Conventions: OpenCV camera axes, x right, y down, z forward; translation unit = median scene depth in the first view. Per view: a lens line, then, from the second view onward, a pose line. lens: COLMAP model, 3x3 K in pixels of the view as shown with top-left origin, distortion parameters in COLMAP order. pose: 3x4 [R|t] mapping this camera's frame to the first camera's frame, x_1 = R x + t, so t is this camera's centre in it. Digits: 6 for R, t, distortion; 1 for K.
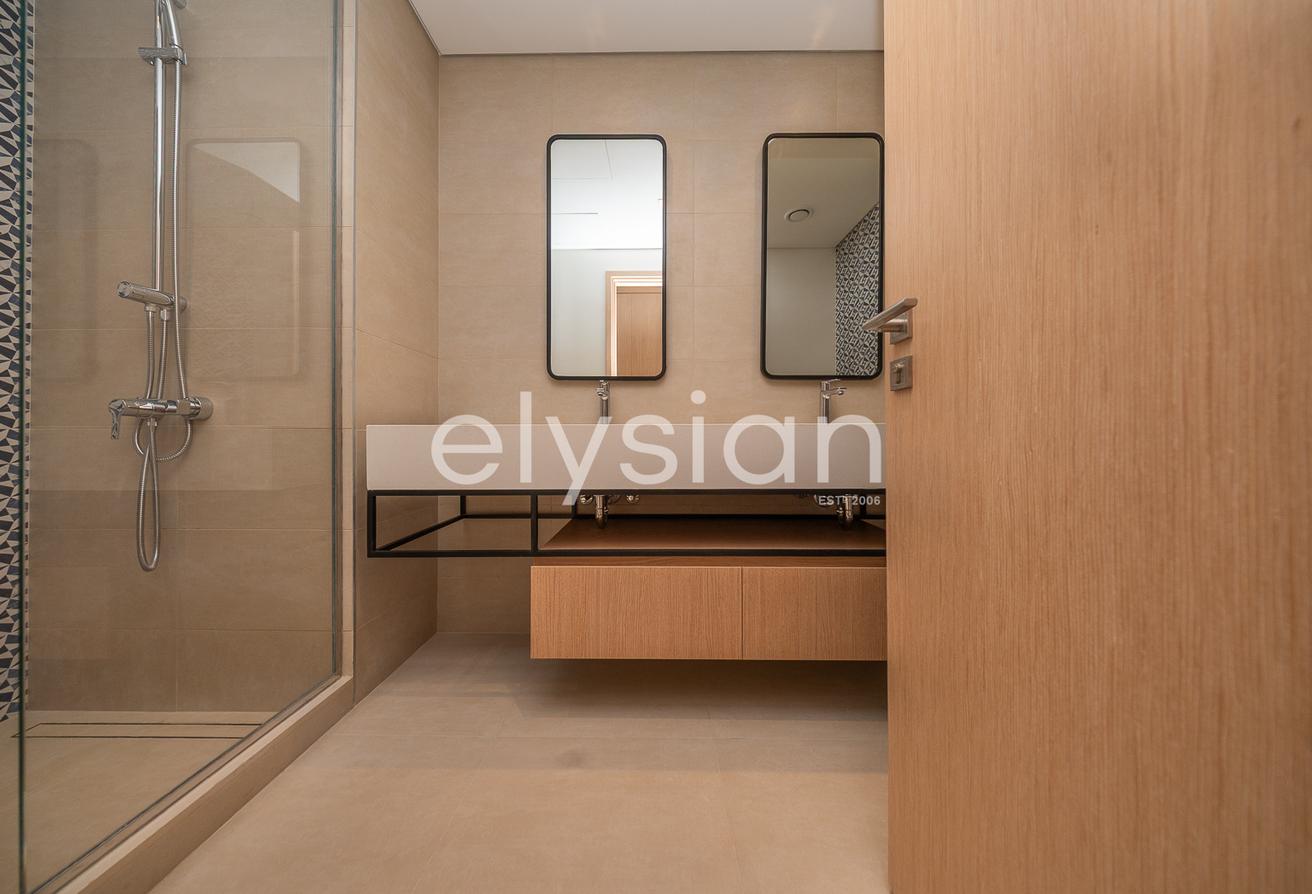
lens RADIAL K [[396.8, 0, 654.2], [0, 396.8, 438.3], [0, 0, 1]] dist [-0.000539, -0.000042]
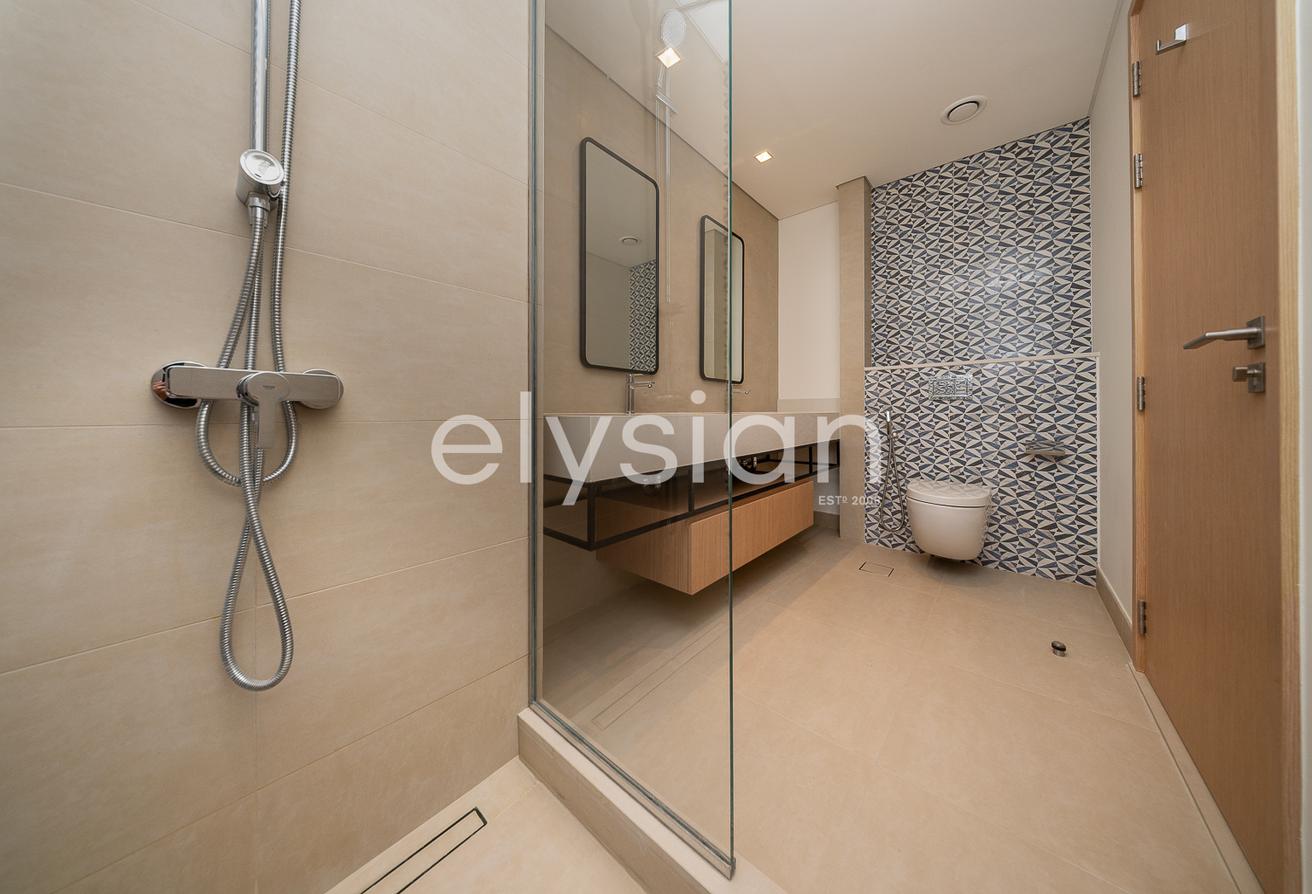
lens RADIAL K [[398.6, 0, 659.6], [0, 398.6, 416.2], [0, 0, 1]] dist [-0.000259, -0.000018]
pose [[0.647395, -0.012020, 0.762060, -1.225759], [0.010102, 0.999923, 0.007190, -0.032353], [-0.762088, 0.003044, 0.647467, 0.215023]]
